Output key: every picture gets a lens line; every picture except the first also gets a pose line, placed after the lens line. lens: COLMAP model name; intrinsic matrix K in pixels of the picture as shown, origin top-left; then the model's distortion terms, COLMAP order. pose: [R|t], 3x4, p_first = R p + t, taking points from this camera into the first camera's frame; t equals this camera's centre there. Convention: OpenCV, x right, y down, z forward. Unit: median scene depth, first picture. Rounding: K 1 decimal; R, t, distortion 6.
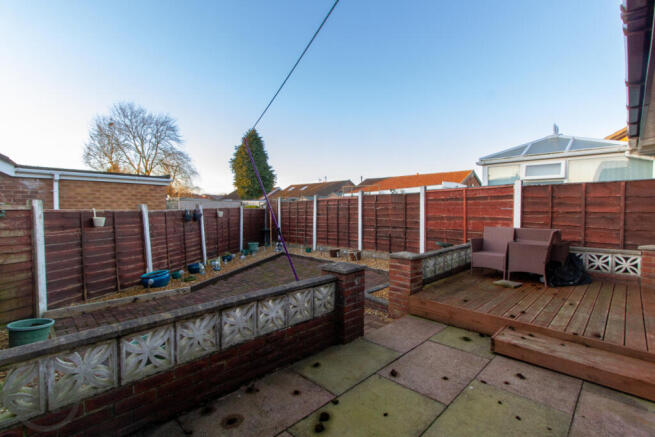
lens RADIAL K [[291.7, 0, 326.5], [0, 291.7, 216.8], [0, 0, 1]] dist [-0.000407, 0.000145]
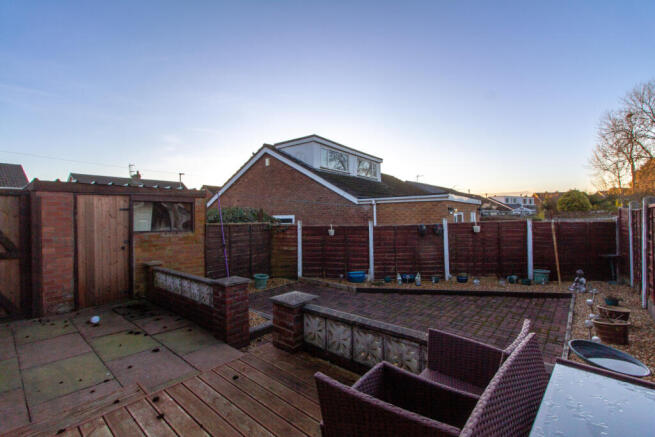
lens RADIAL K [[291.7, 0, 326.5], [0, 291.7, 216.8], [0, 0, 1]] dist [-0.000407, 0.000145]
pose [[0.090595, -0.002943, -0.995883, 1.048956], [-0.015382, 0.999872, -0.004354, -0.078640], [0.995769, 0.015713, 0.090538, 1.019317]]
